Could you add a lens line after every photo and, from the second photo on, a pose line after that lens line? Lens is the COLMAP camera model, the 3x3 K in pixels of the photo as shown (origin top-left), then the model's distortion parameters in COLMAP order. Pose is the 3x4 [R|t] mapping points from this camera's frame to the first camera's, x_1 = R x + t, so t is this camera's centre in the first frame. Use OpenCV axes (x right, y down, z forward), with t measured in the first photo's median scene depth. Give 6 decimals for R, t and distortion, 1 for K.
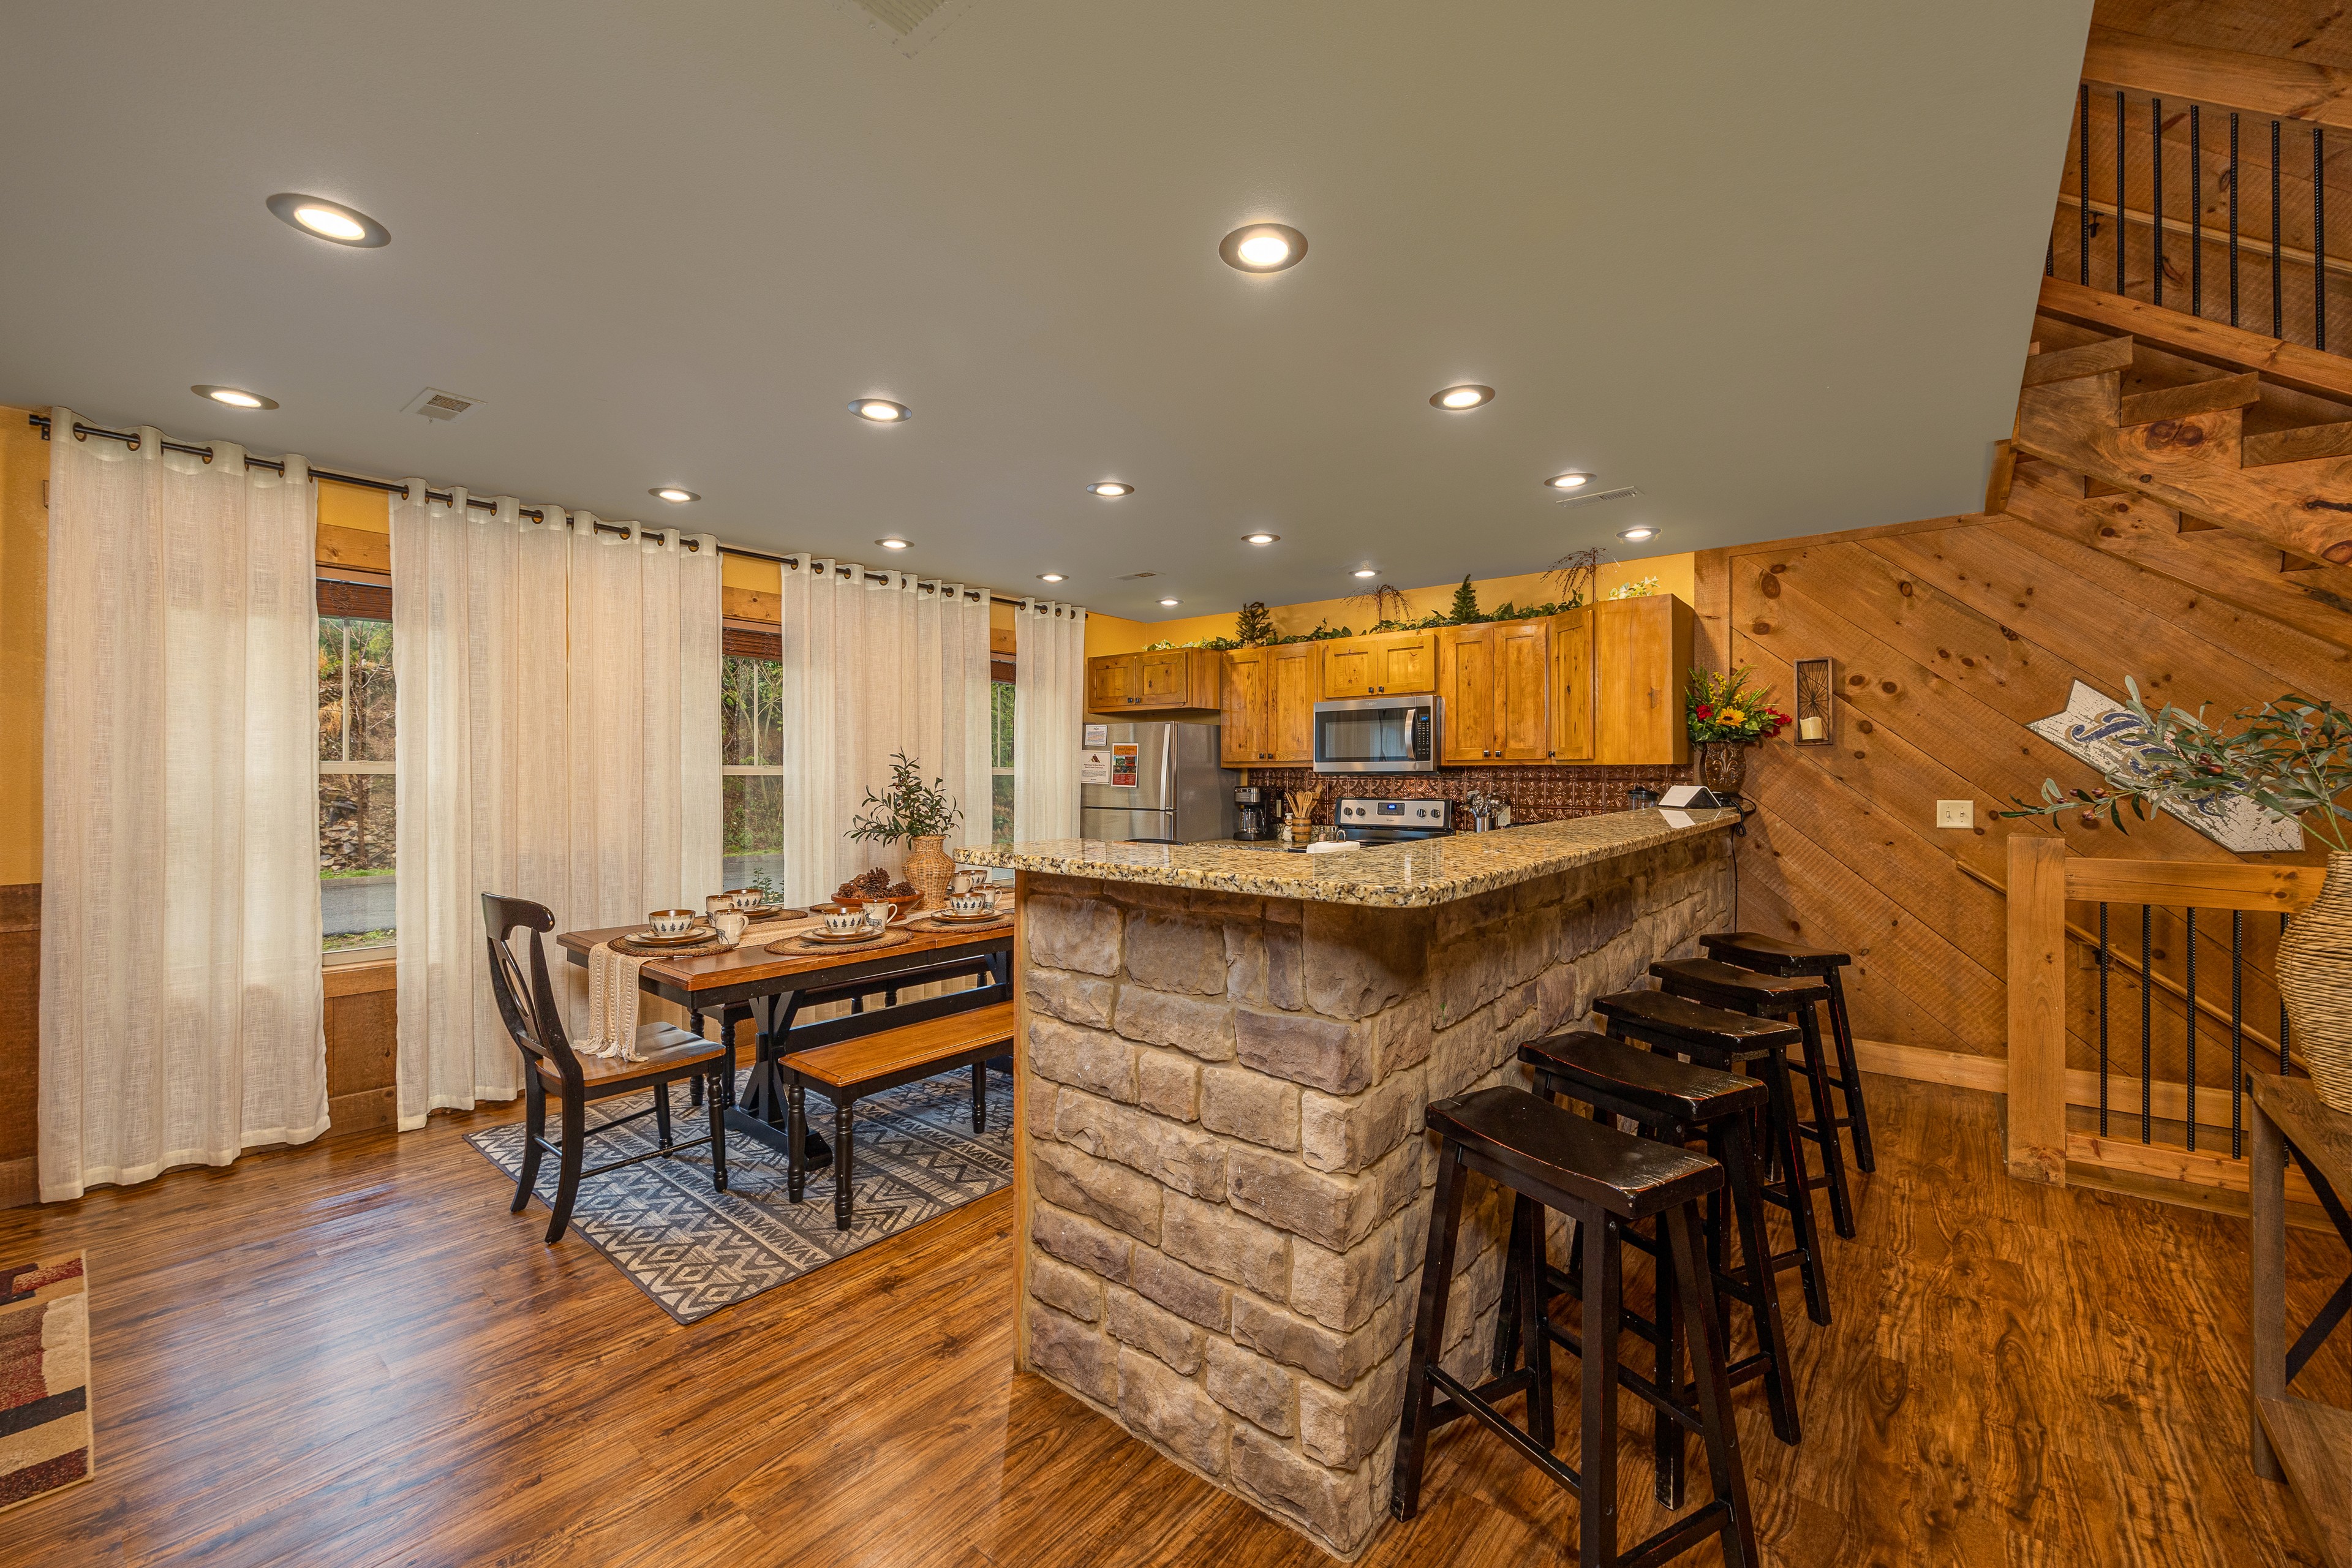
lens RADIAL K [[937.5, 0, 1164.7], [0, 937.5, 781.4], [0, 0, 1]] dist [-0.003041, -0.001013]
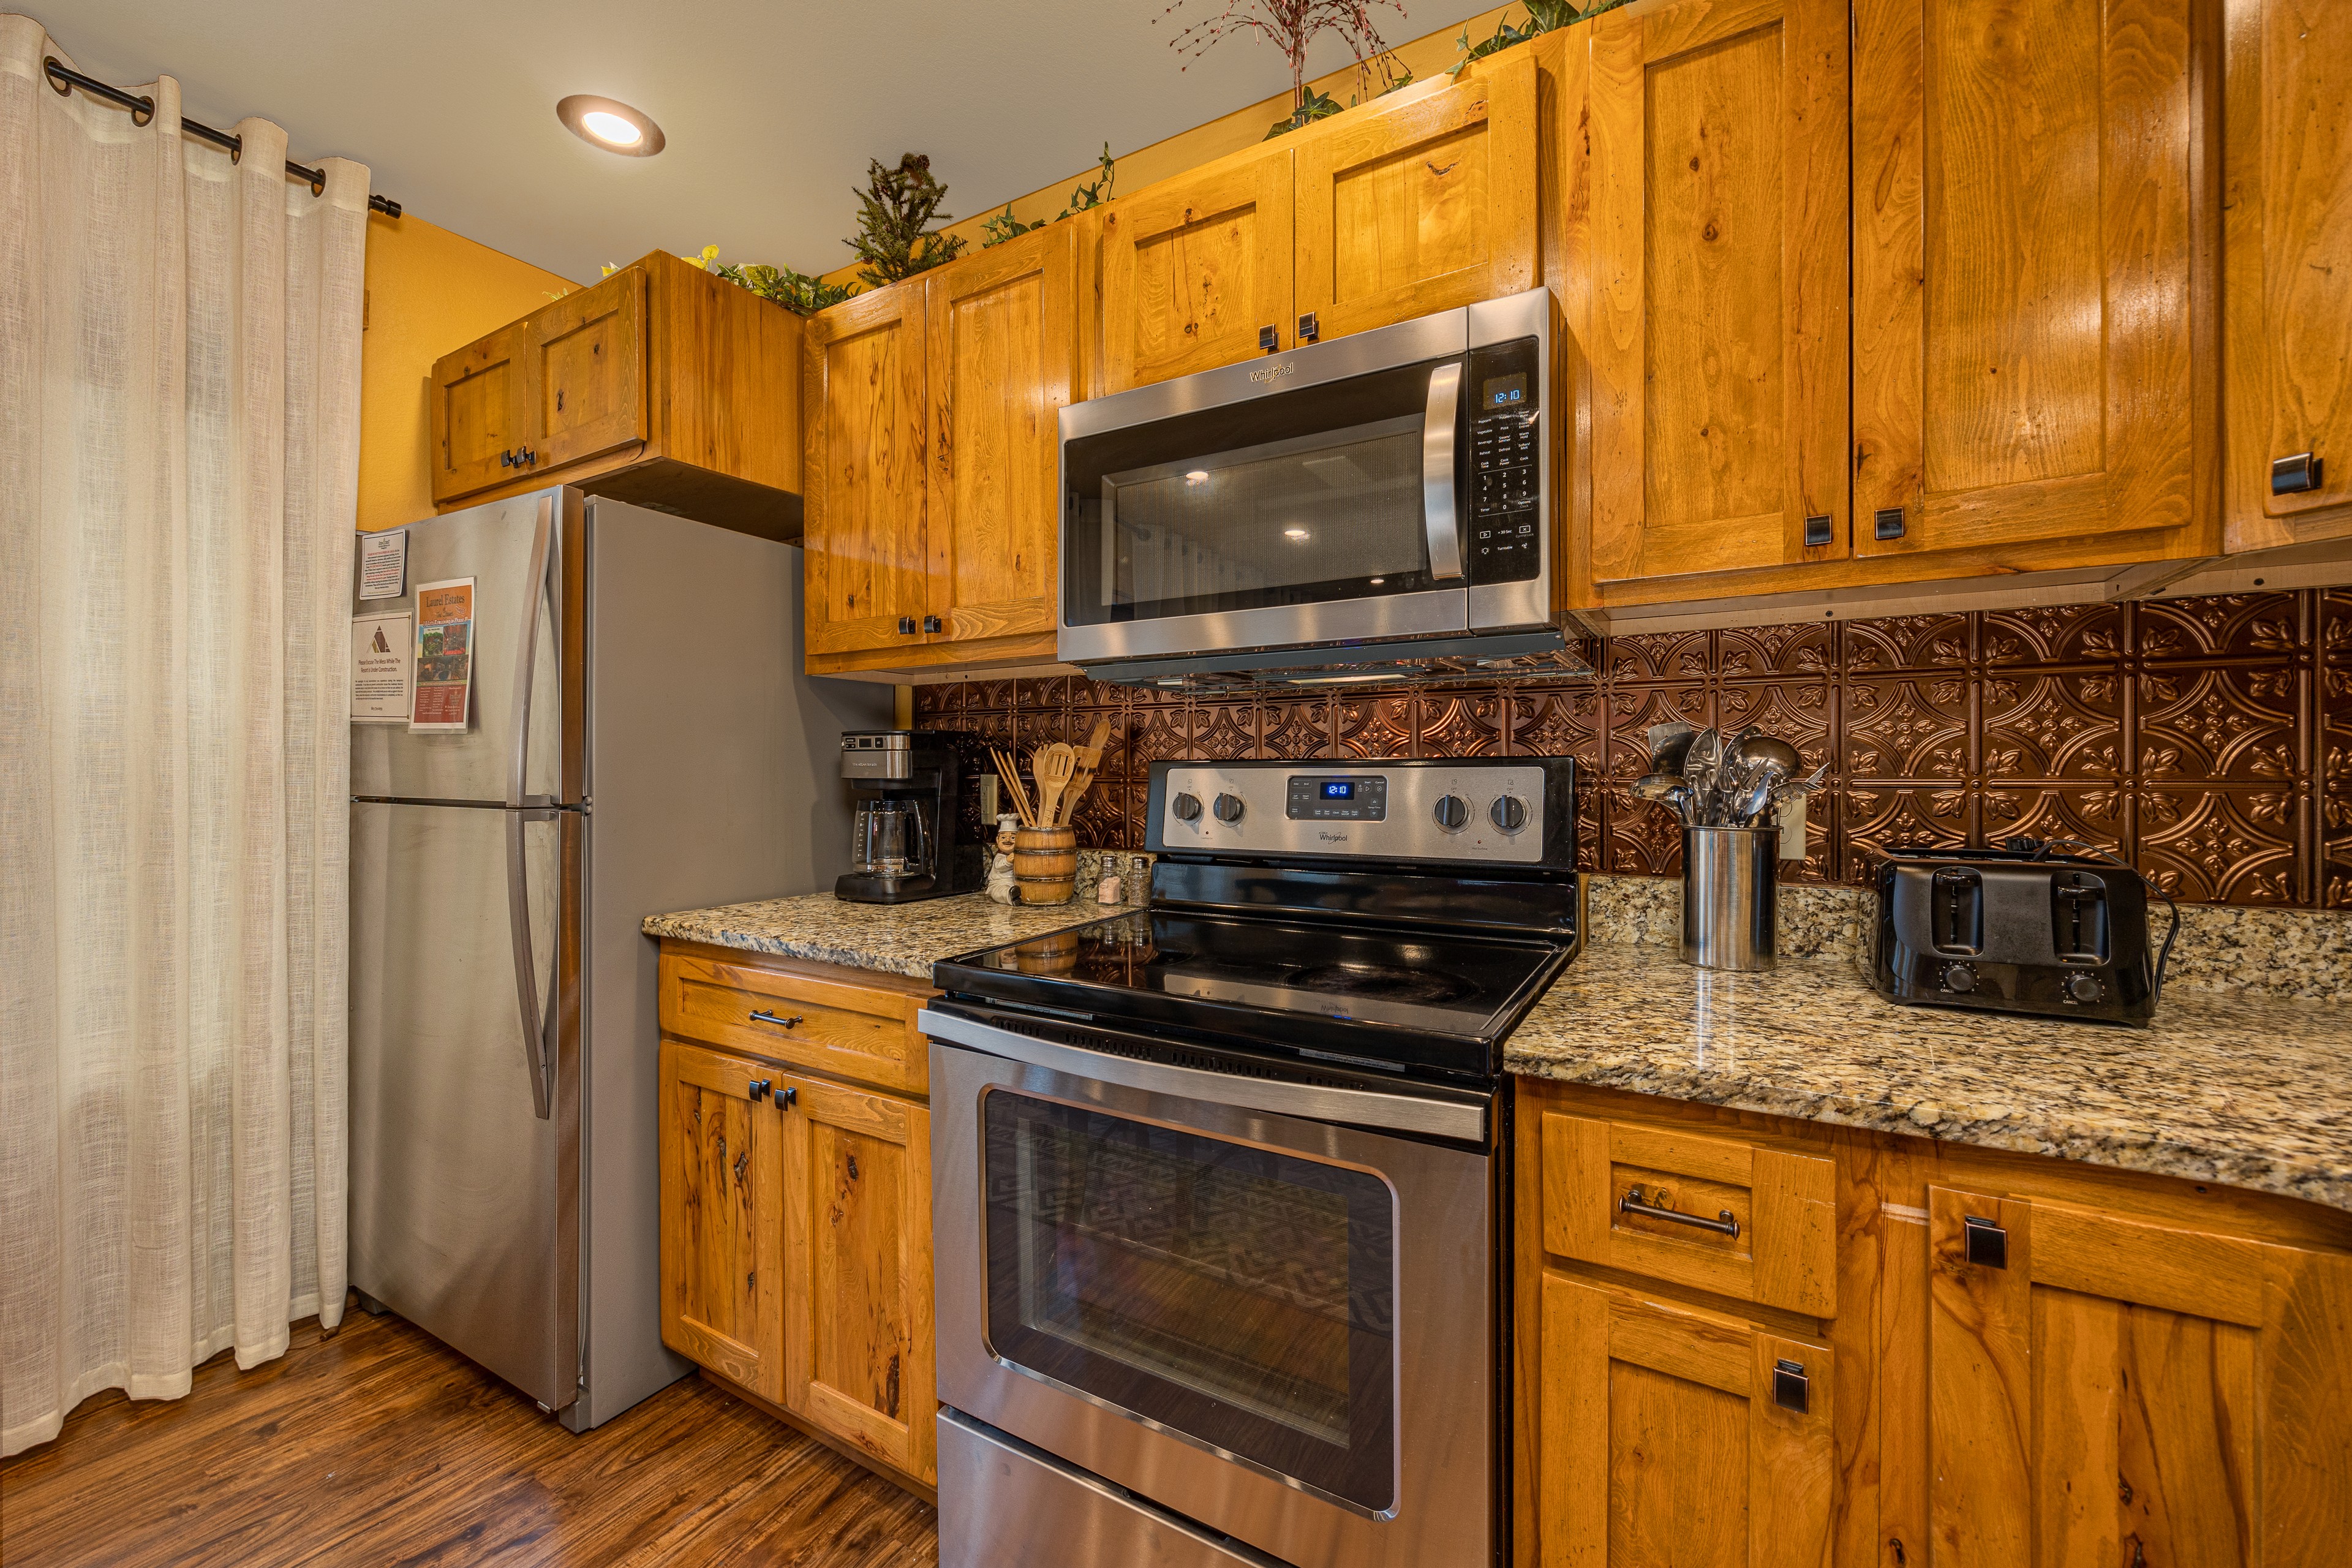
lens RADIAL K [[937.5, 0, 1185.6], [0, 937.5, 776.6], [0, 0, 1]] dist [-0.003041, -0.001013]
pose [[0.985876, -0.001224, 0.167473, 0.171486], [0.001292, 0.999999, -0.000295, 0.026376], [-0.167472, 0.000507, 0.985877, 0.835099]]
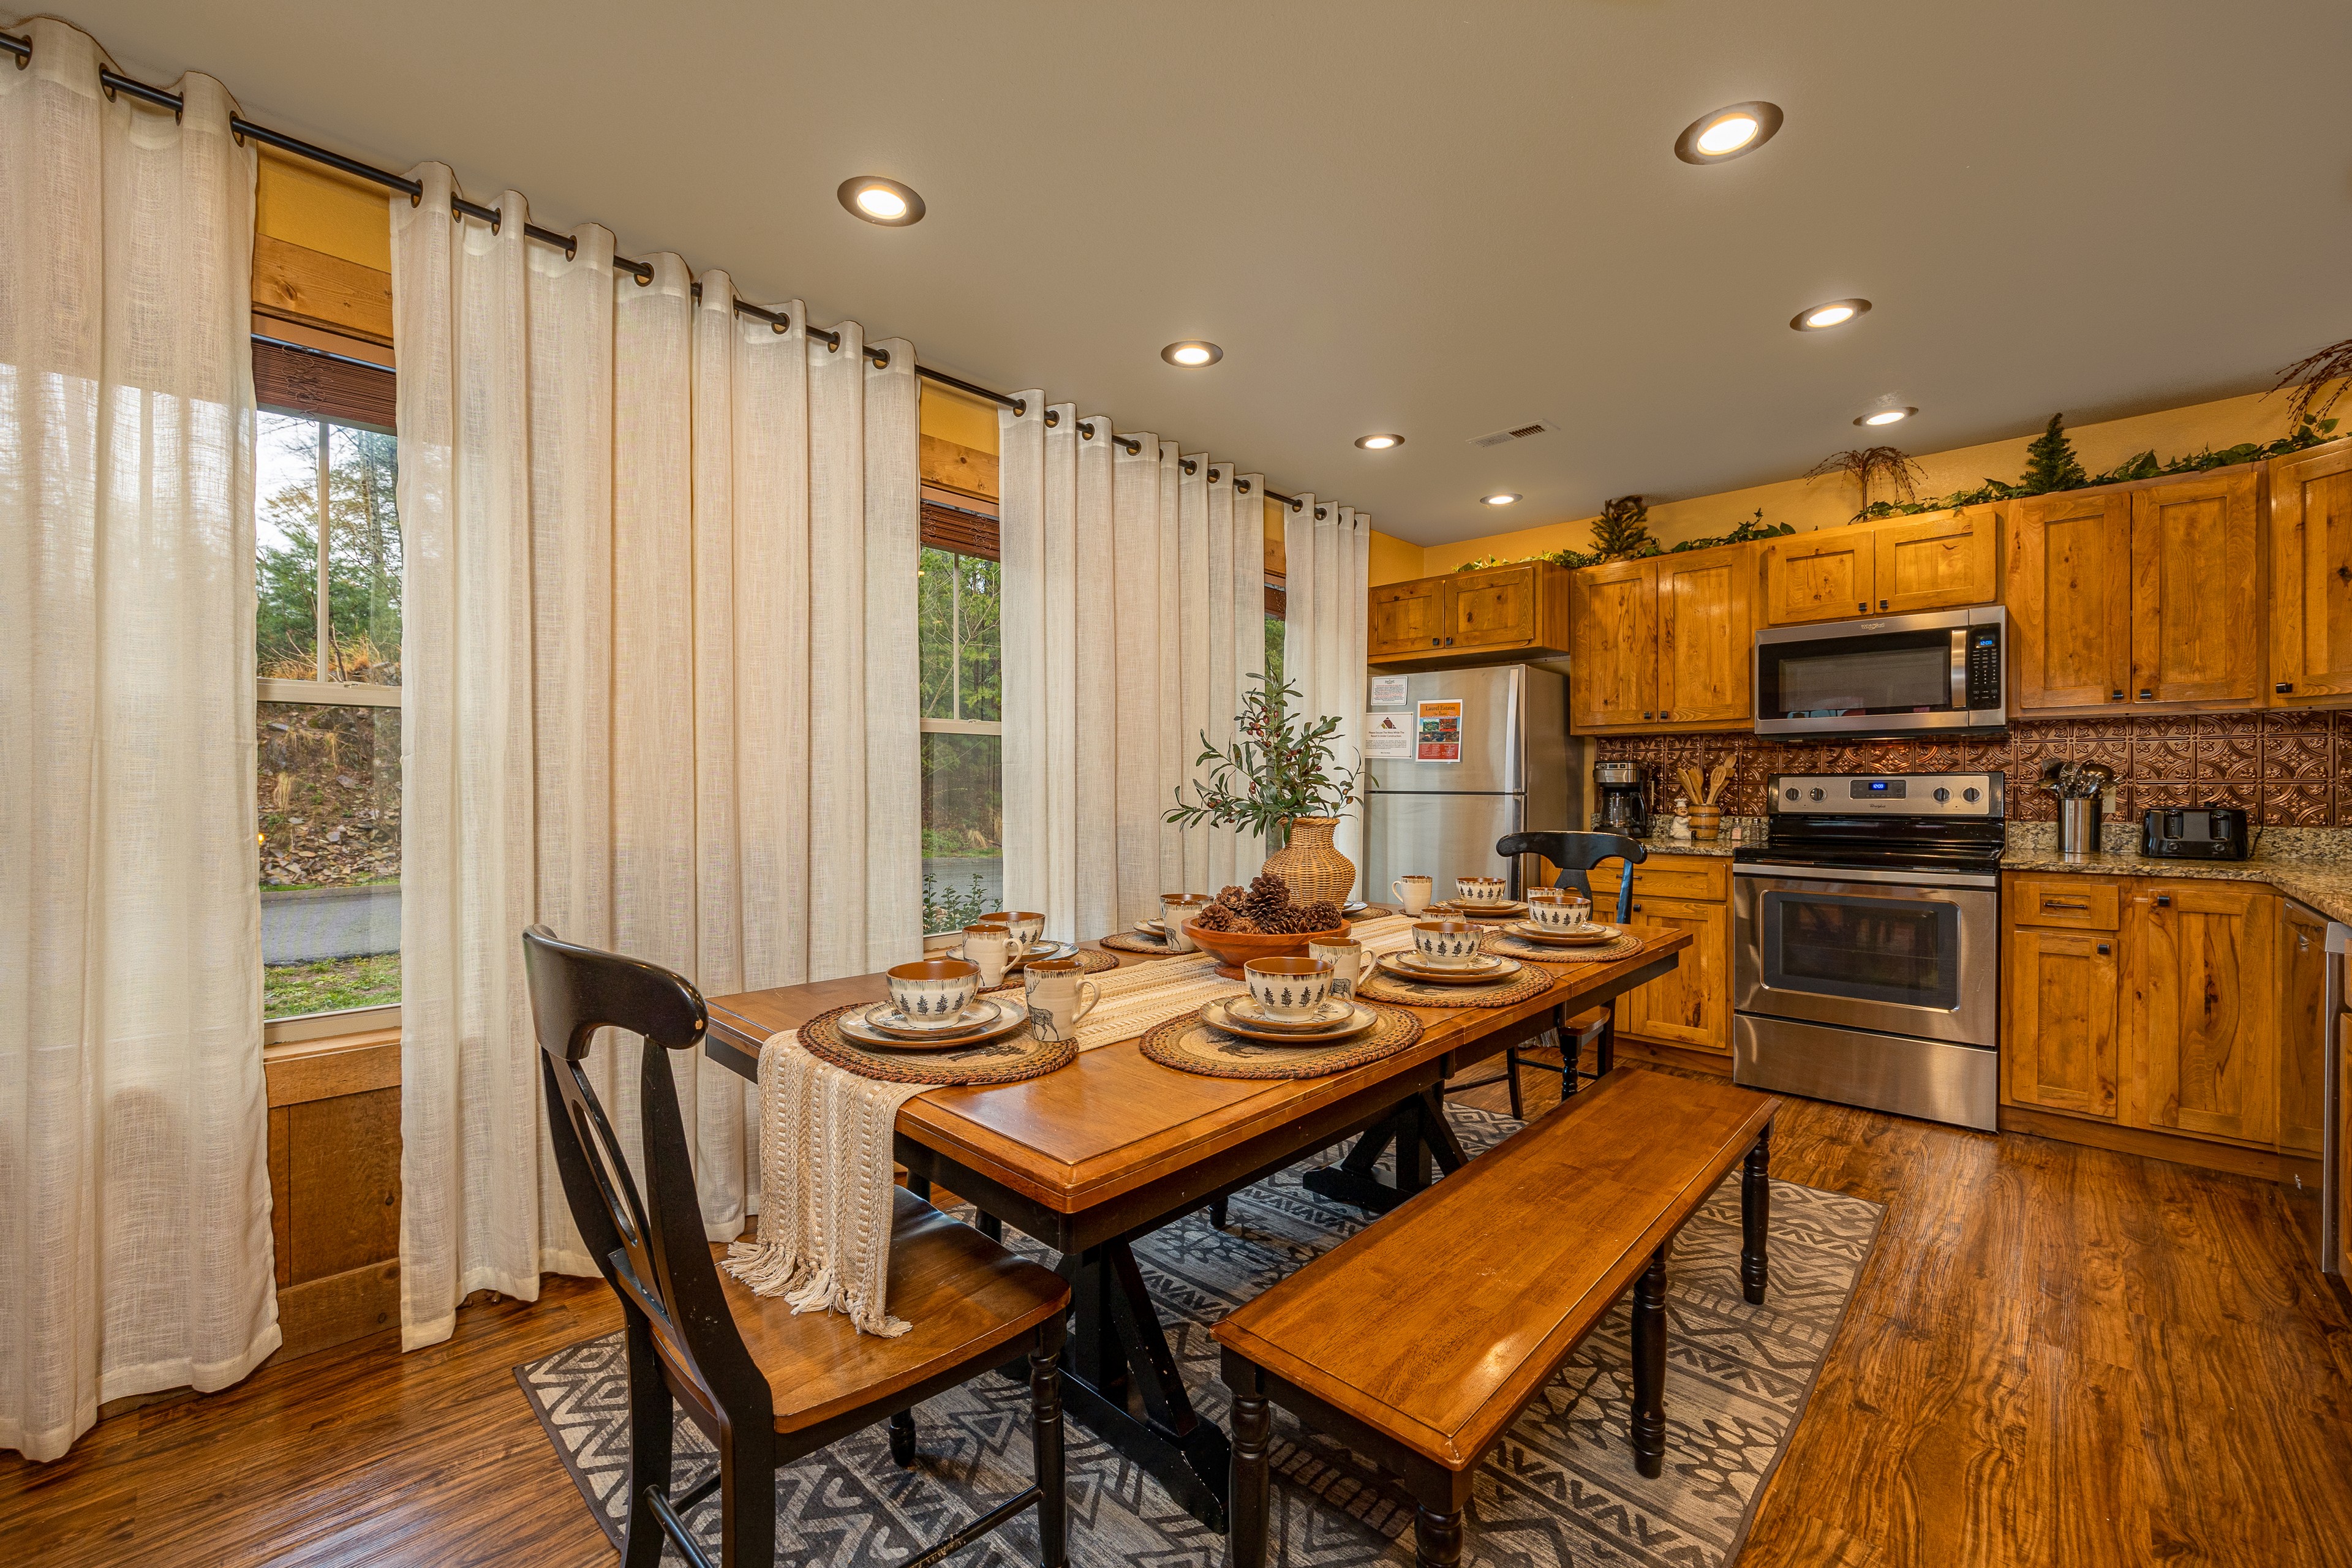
lens RADIAL K [[937.5, 0, 1175.0], [0, 937.5, 790.7], [0, 0, 1]] dist [-0.003041, -0.001013]
pose [[0.997946, -0.000548, -0.064055, -0.243503], [0.000586, 1.000000, 0.000573, 0.033762], [0.064054, -0.000609, 0.997946, 0.353141]]
